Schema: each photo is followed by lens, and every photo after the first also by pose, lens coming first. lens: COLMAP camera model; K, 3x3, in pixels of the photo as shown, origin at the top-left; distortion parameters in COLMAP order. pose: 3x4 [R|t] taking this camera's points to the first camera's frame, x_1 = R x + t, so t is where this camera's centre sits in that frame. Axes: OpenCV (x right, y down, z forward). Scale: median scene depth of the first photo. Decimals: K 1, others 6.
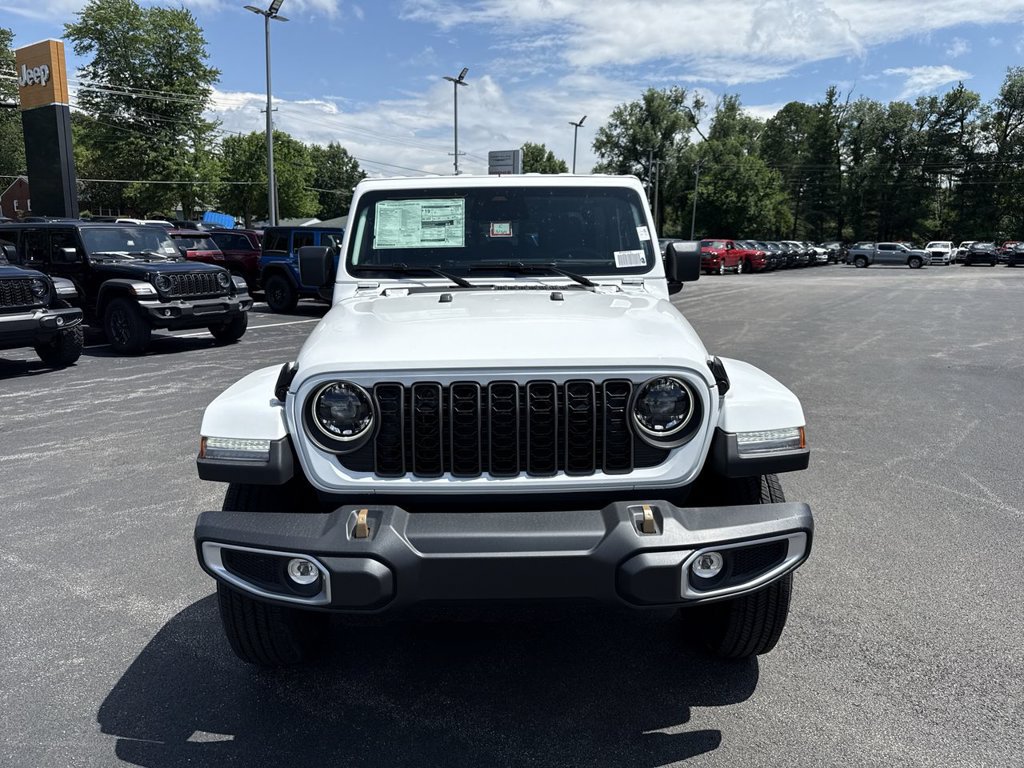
lens RADIAL K [[726.5, 0, 458.5], [0, 726.5, 391.9], [0, 0, 1]] dist [-0.006480, -0.007034]
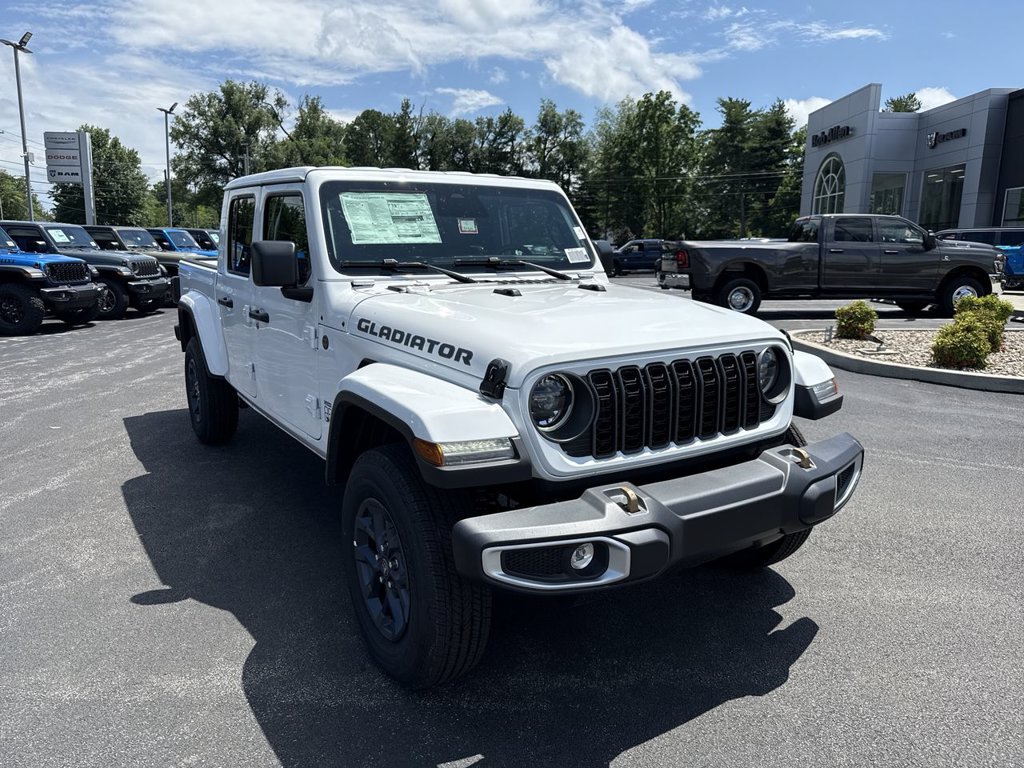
lens RADIAL K [[745.8, 0, 470.1], [0, 745.8, 394.5], [0, 0, 1]] dist [0.006281, -0.023234]
pose [[0.847992, -0.095725, 0.521293, -0.500674], [0.096120, 0.995021, 0.026356, -0.014011], [-0.521221, 0.027757, 0.852971, 0.102471]]
